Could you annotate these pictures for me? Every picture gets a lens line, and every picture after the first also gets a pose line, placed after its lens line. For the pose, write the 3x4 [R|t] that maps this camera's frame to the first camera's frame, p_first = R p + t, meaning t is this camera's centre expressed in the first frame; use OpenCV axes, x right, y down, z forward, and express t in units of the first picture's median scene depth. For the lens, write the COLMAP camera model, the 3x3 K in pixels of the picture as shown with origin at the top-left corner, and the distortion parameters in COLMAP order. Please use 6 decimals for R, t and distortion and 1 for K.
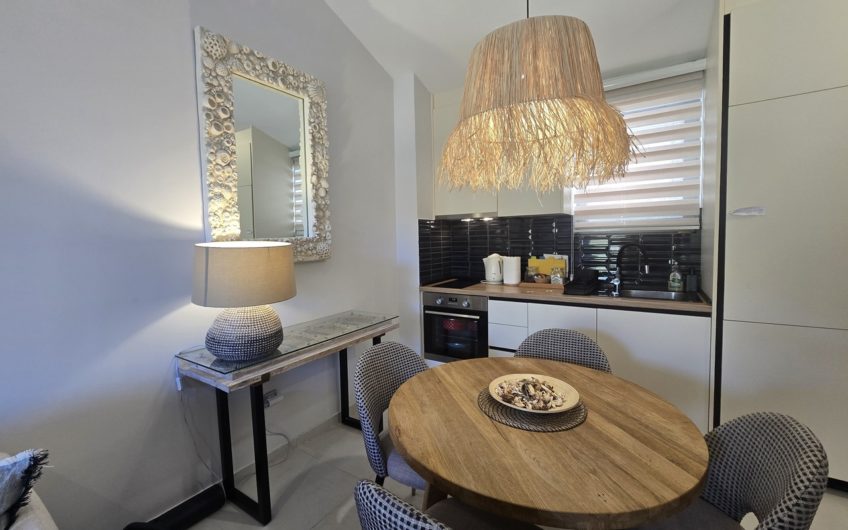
lens RADIAL K [[343.2, 0, 419.1], [0, 343.2, 257.7], [0, 0, 1]] dist [-0.001193, 0.000149]
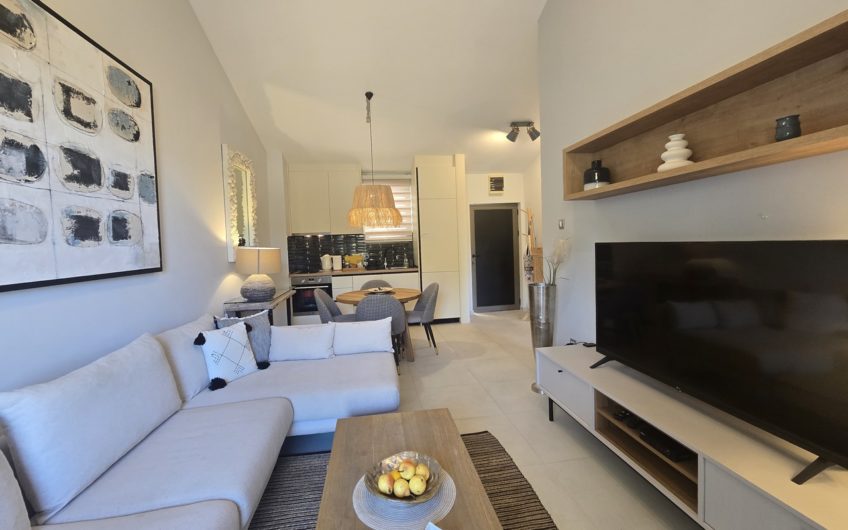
lens RADIAL K [[343.2, 0, 419.1], [0, 343.2, 257.7], [0, 0, 1]] dist [-0.001193, 0.000149]
pose [[0.746515, -0.035572, 0.664417, -0.760595], [0.056281, 0.998367, -0.009785, 0.062946], [-0.662984, 0.044699, 0.747298, -0.837537]]
